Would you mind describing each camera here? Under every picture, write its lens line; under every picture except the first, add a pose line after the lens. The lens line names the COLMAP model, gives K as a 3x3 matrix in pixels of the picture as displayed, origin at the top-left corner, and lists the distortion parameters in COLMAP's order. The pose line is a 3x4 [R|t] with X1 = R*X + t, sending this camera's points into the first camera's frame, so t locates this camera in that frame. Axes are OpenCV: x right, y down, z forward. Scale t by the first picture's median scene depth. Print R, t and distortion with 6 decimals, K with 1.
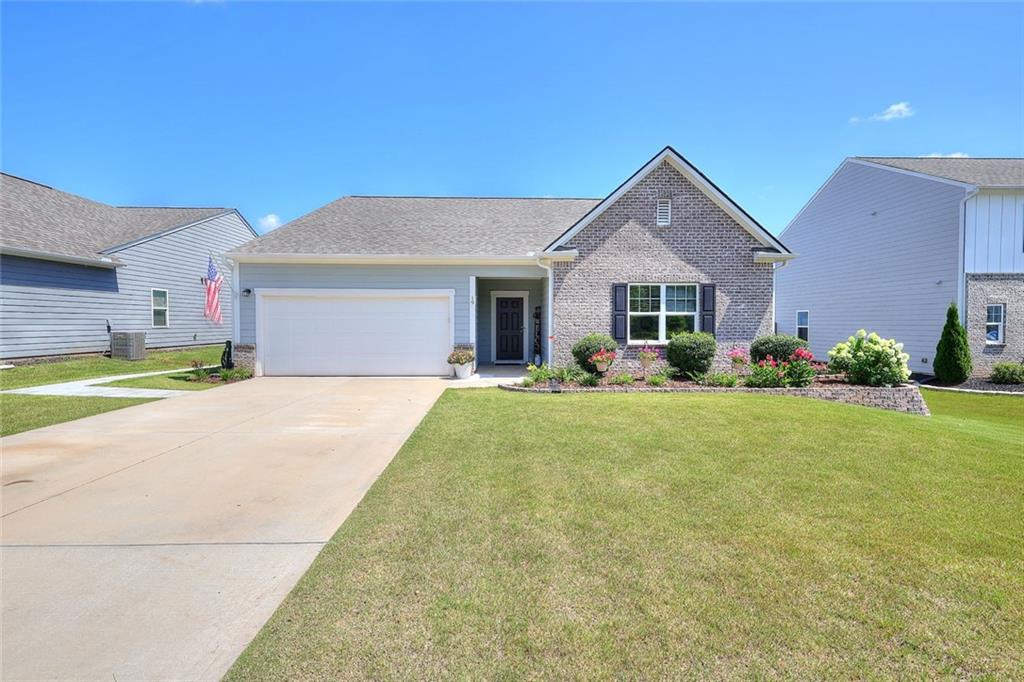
lens RADIAL K [[473.0, 0, 512.3], [0, 473.0, 341.7], [0, 0, 1]] dist [0.003101, 0.000253]
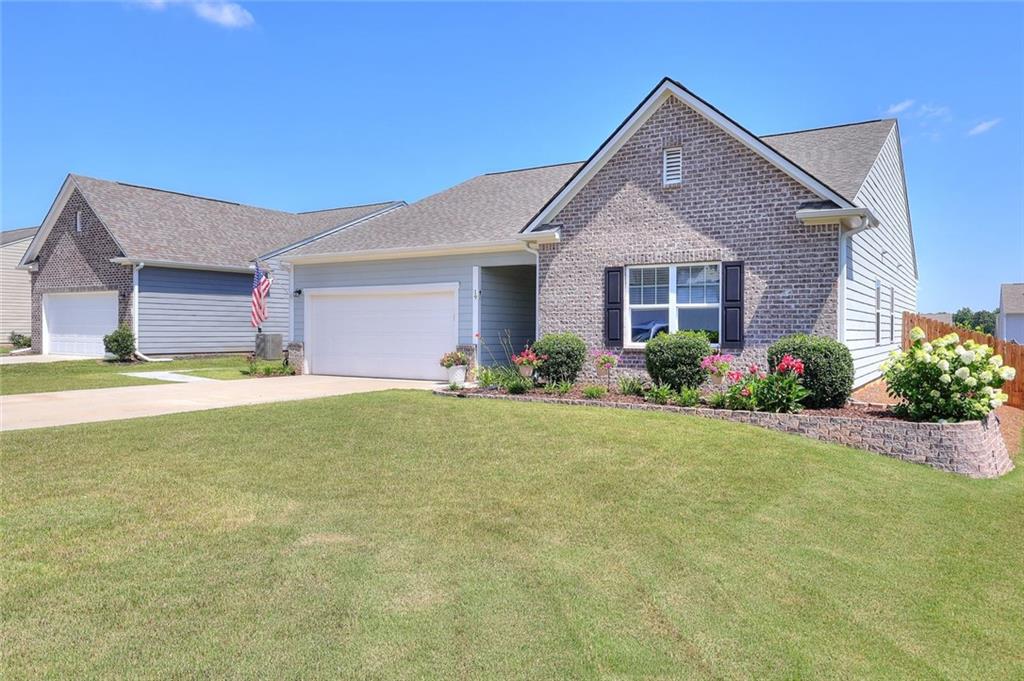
lens RADIAL K [[725.4, 0, 511.7], [0, 725.4, 344.5], [0, 0, 1]] dist [-0.032884, 0.000447]
pose [[0.821748, 0.012428, -0.569715, 0.749115], [-0.023961, 0.999632, -0.012755, 0.018996], [0.569347, 0.024133, 0.821743, -0.041853]]
